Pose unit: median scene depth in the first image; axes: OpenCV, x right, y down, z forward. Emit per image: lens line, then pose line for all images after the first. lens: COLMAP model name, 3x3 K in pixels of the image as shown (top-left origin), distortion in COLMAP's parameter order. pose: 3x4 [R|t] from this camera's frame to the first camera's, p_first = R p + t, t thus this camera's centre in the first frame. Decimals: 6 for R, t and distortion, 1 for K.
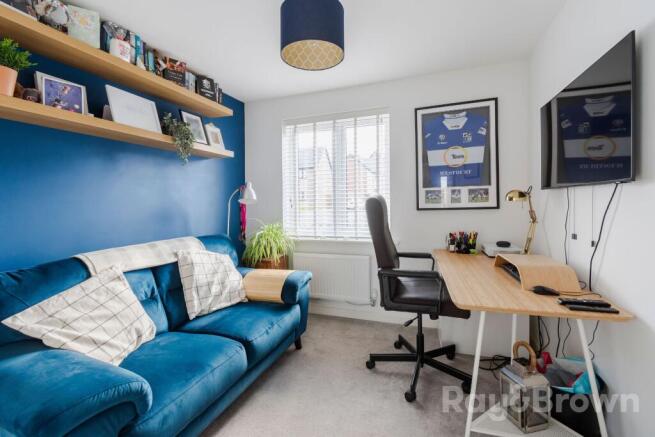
lens RADIAL K [[292.2, 0, 329.4], [0, 292.2, 207.6], [0, 0, 1]] dist [0.001422, -0.000080]
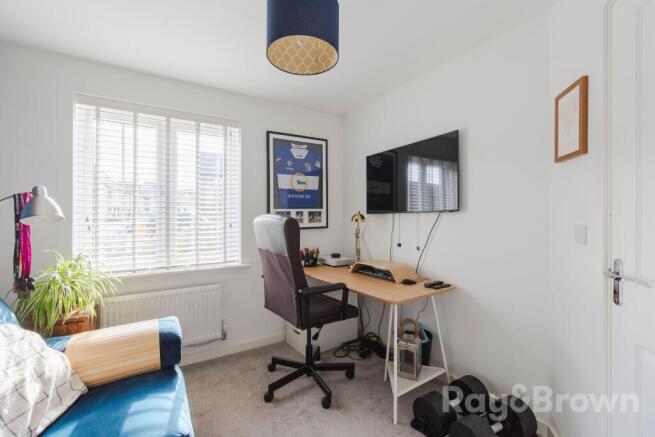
lens RADIAL K [[298.3, 0, 327.5], [0, 298.3, 218.5], [0, 0, 1]] dist [0.028006, 0.000019]
pose [[0.616169, 0.009339, 0.787558, -0.474492], [0.011476, 0.999717, -0.020833, -0.010242], [-0.787530, 0.021874, 0.615888, 0.232204]]
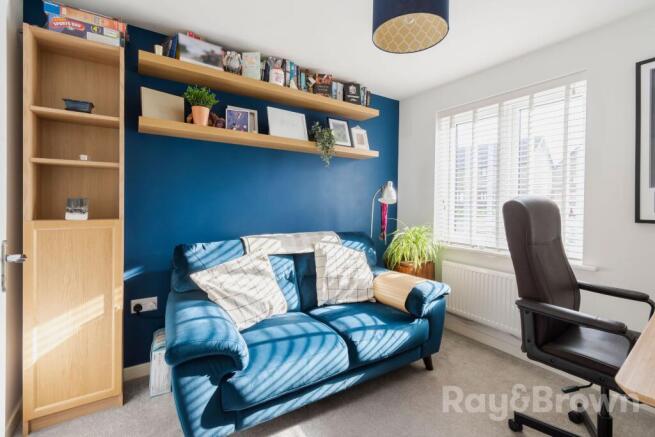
lens RADIAL K [[295.5, 0, 327.9], [0, 295.5, 205.9], [0, 0, 1]] dist [-0.000073, -0.000344]
pose [[0.797924, 0.037292, -0.601603, 0.183298], [-0.040526, 0.999145, 0.008184, -0.005963], [0.601394, 0.017851, 0.798753, 0.100750]]
